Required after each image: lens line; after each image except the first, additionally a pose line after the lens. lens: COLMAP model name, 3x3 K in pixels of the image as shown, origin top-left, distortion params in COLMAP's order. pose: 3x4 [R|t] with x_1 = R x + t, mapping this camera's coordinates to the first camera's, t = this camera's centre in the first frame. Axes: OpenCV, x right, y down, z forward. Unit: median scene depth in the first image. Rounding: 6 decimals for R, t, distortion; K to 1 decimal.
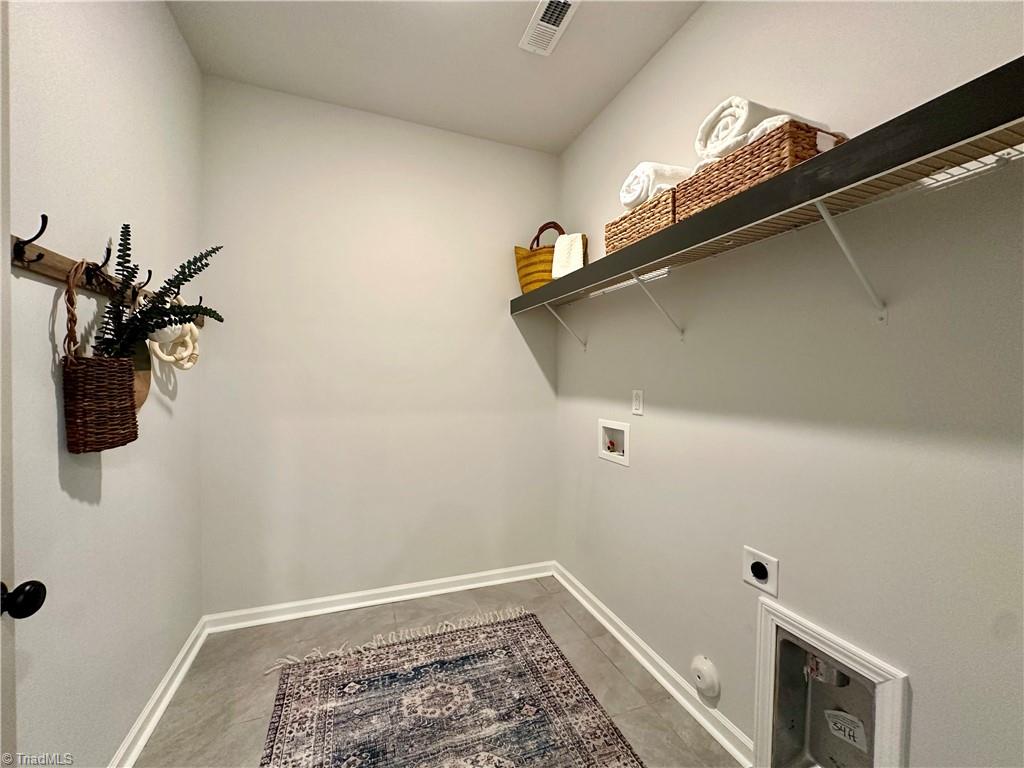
lens RADIAL K [[417.9, 0, 512.0], [0, 417.9, 384.0], [0, 0, 1]] dist [0.013593, -0.000050]
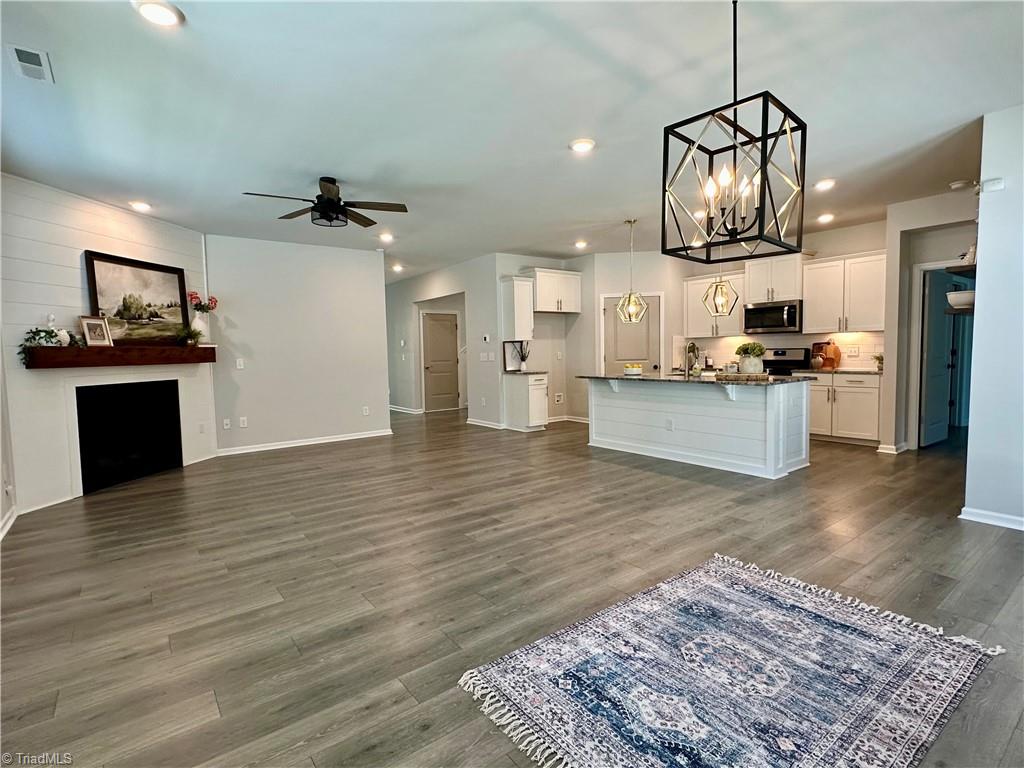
lens RADIAL K [[505.2, 0, 512.0], [0, 505.2, 384.0], [0, 0, 1]] dist [-0.000514, -0.001451]
pose [[0.265994, 0.044709, -0.962937, 0.885131], [0.001664, 0.998901, 0.046839, 0.047385], [0.963973, -0.014061, 0.265628, -0.041150]]
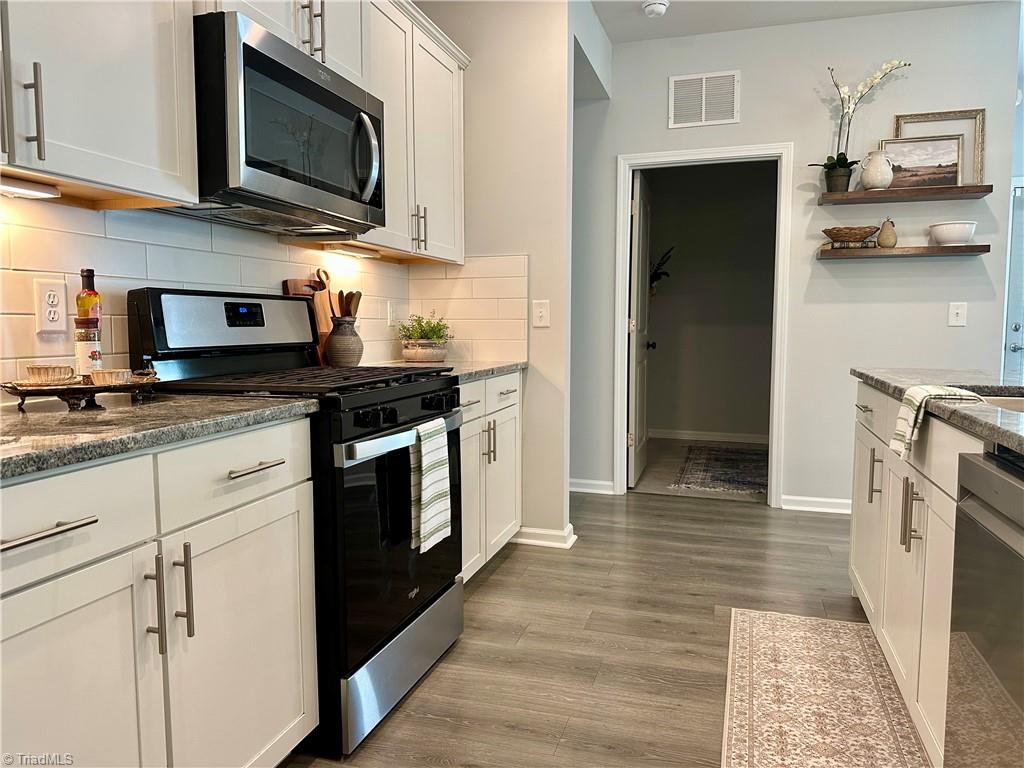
lens RADIAL K [[714.2, 0, 512.0], [0, 714.2, 384.0], [0, 0, 1]] dist [0.099859, -0.126538]
pose [[0.633114, -0.084883, 0.769391, -3.375355], [0.028800, 0.995864, 0.086170, 0.017617], [-0.773523, -0.032397, 0.632940, 2.062113]]
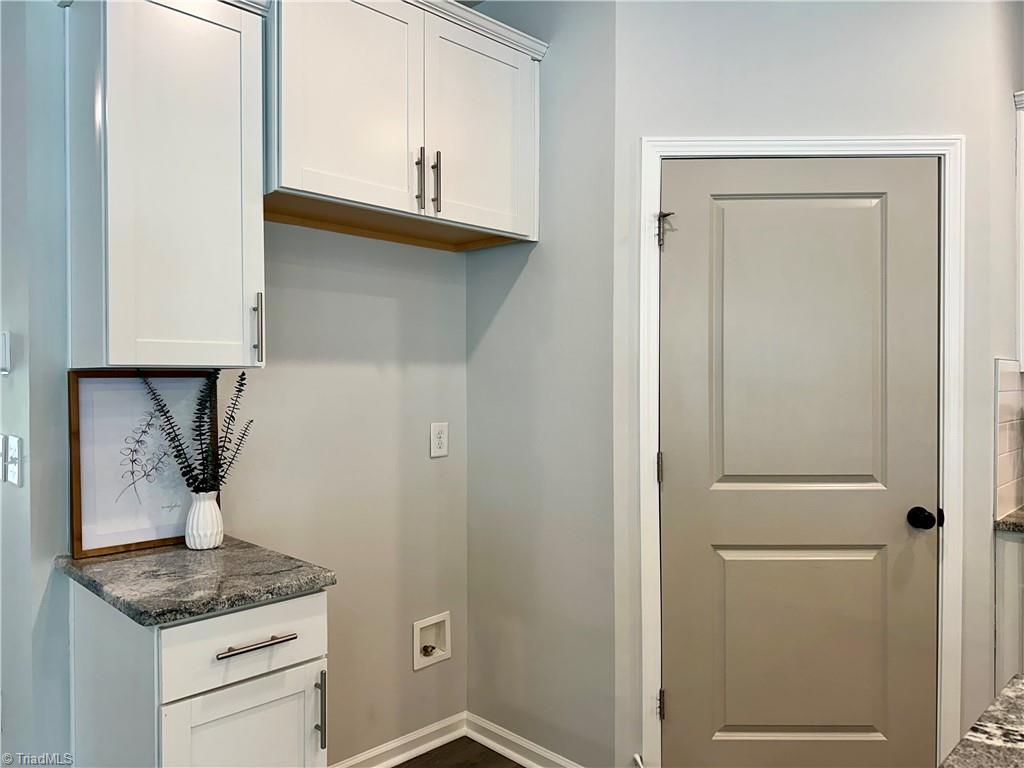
lens RADIAL K [[725.6, 0, 512.0], [0, 725.6, 384.0], [0, 0, 1]] dist [0.009420, 0.001868]
pose [[0.388325, -0.010037, -0.921468, -2.426363], [-0.015819, 0.999721, -0.017555, -0.098022], [0.921387, 0.021394, 0.388058, 1.326689]]
